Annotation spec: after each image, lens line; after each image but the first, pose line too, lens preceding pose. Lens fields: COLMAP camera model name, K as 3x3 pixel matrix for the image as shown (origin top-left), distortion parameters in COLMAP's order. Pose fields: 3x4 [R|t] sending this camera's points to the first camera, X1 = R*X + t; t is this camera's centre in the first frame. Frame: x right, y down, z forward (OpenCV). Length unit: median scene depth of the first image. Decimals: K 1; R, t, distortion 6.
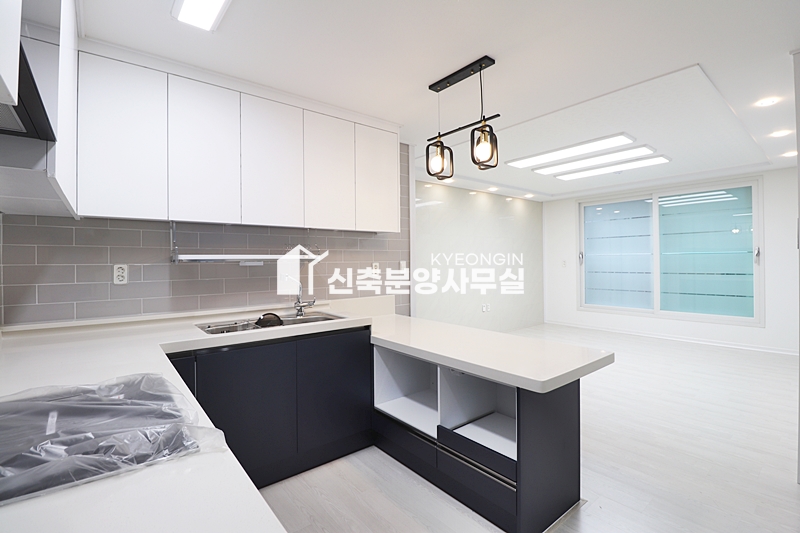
lens RADIAL K [[369.7, 0, 405.2], [0, 369.7, 260.6], [0, 0, 1]] dist [0.000936, -0.013773]
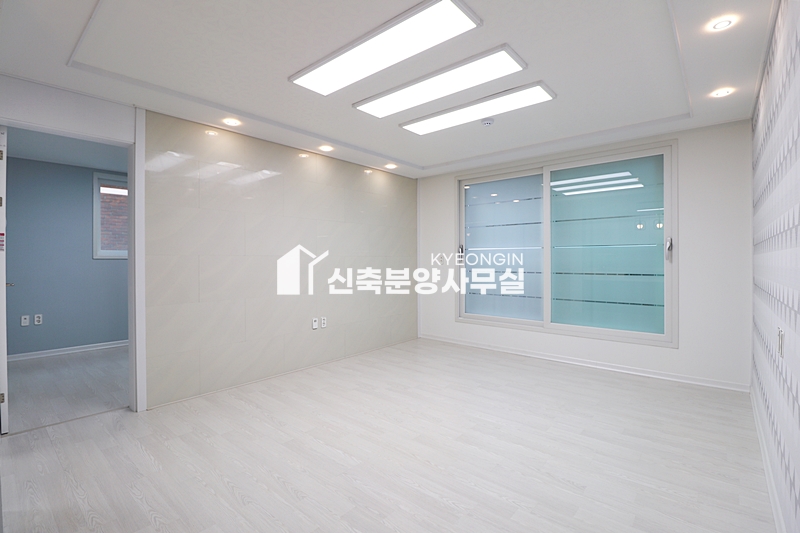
lens RADIAL K [[371.1, 0, 405.9], [0, 371.1, 260.5], [0, 0, 1]] dist [0.002064, -0.014849]
pose [[0.984491, 0.008392, 0.175237, 0.609357], [-0.008960, 0.999957, 0.002450, 0.021680], [-0.175209, -0.003982, 0.984523, 0.703797]]
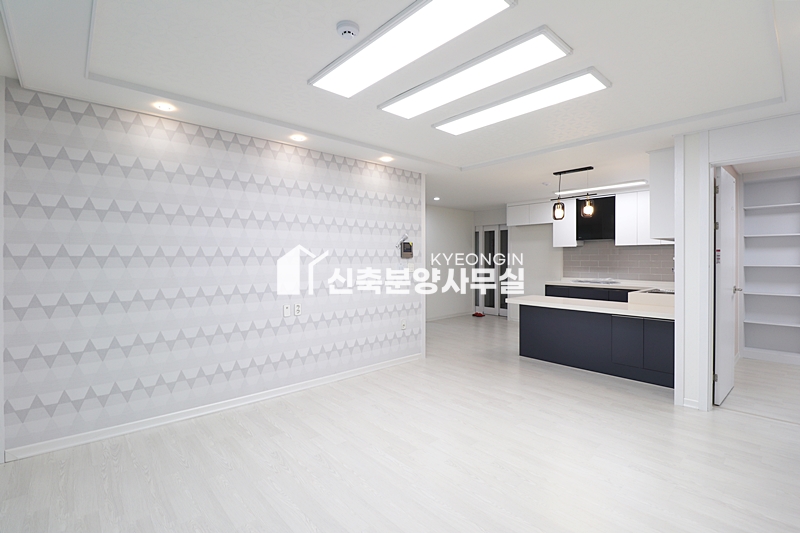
lens RADIAL K [[369.7, 0, 405.2], [0, 369.7, 260.6], [0, 0, 1]] dist [0.000936, -0.013773]
pose [[-0.998693, 0.011298, -0.049851, 1.043155], [0.011166, 0.999933, 0.002914, -0.018402], [0.049881, 0.002354, -0.998752, 2.646119]]
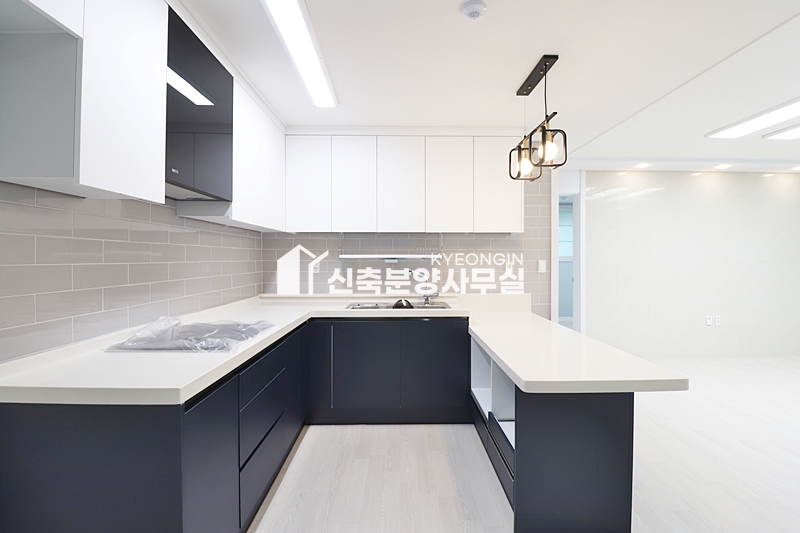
lens RADIAL K [[371.1, 0, 405.9], [0, 371.1, 260.5], [0, 0, 1]] dist [0.002064, -0.014849]
pose [[0.783222, 0.013082, -0.621604, 0.460558], [-0.005724, 0.999888, 0.013831, -0.012795], [0.621716, -0.007275, 0.783209, -0.011570]]
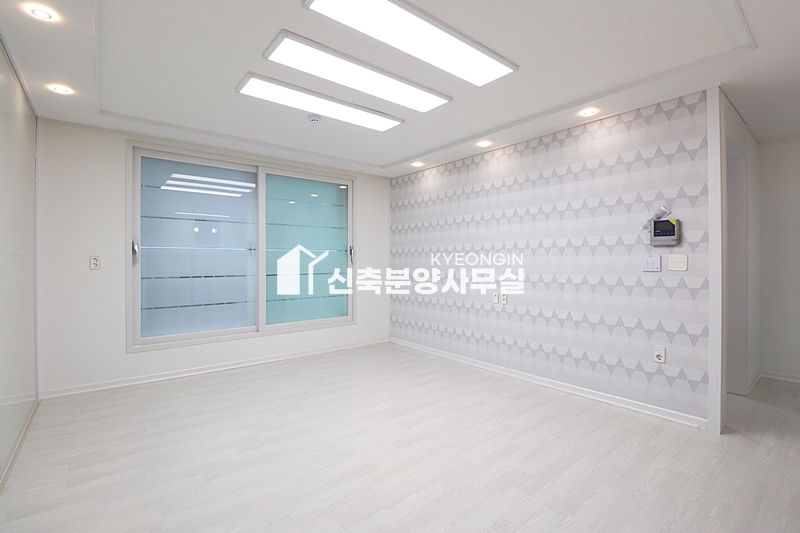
lens RADIAL K [[369.0, 0, 404.2], [0, 369.0, 261.7], [0, 0, 1]] dist [0.002145, -0.013570]
pose [[0.004638, 0.009758, 0.999942, -0.120546], [-0.000762, 0.999952, -0.009755, 0.031424], [-0.999989, -0.000717, 0.004646, 1.626897]]
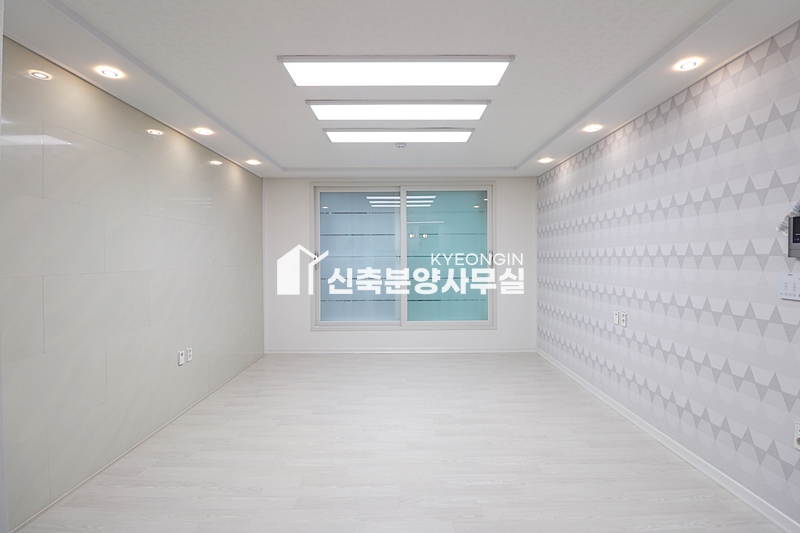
lens RADIAL K [[369.7, 0, 405.2], [0, 369.7, 260.6], [0, 0, 1]] dist [0.000936, -0.013773]
pose [[0.633303, 0.000773, 0.773903, 0.027933], [-0.002559, 0.999996, 0.001095, -0.021134], [-0.773899, -0.002674, 0.633303, 1.022245]]
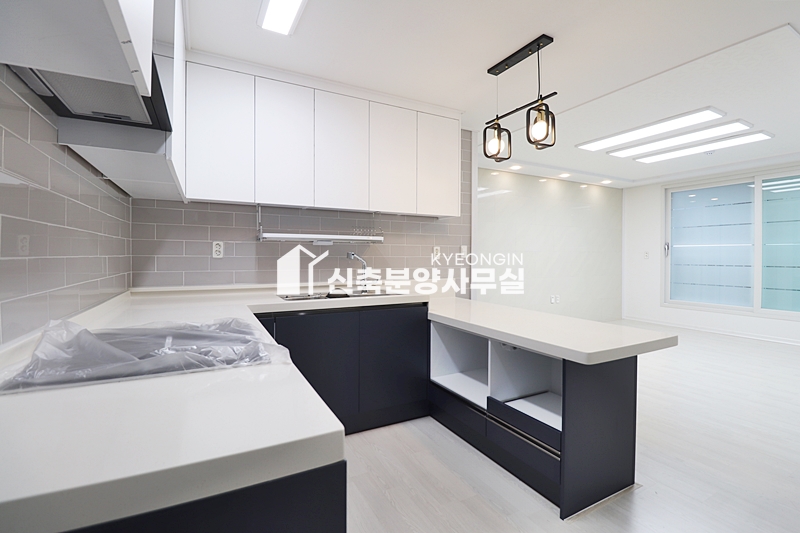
lens RADIAL K [[371.1, 0, 405.9], [0, 371.1, 260.5], [0, 0, 1]] dist [0.002064, -0.014849]
pose [[0.981928, 0.015949, -0.188583, 0.042844], [-0.013180, 0.999786, 0.015927, 0.039527], [0.188797, -0.013154, 0.981928, -0.053684]]
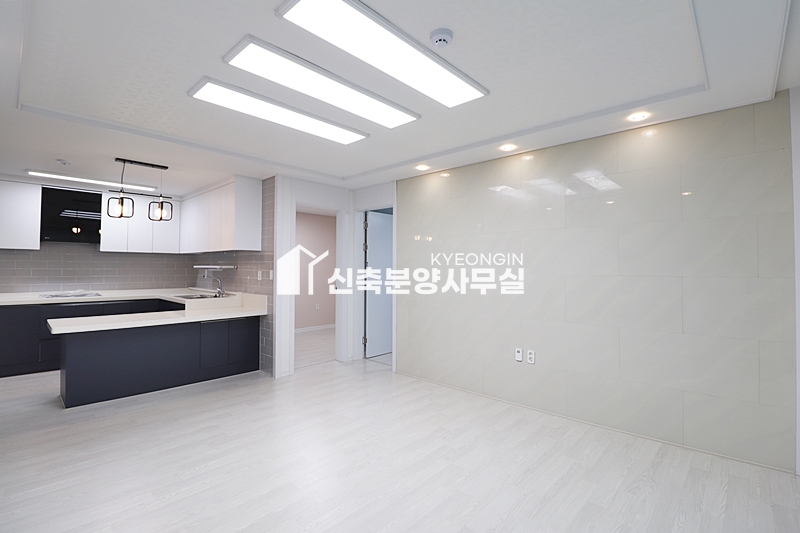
lens RADIAL K [[369.7, 0, 405.2], [0, 369.7, 260.6], [0, 0, 1]] dist [0.000936, -0.013773]
pose [[0.135967, -0.010814, -0.990654, 1.801242], [-0.004401, 0.999924, -0.011520, -0.024500], [0.990704, 0.005927, 0.135909, 1.767307]]
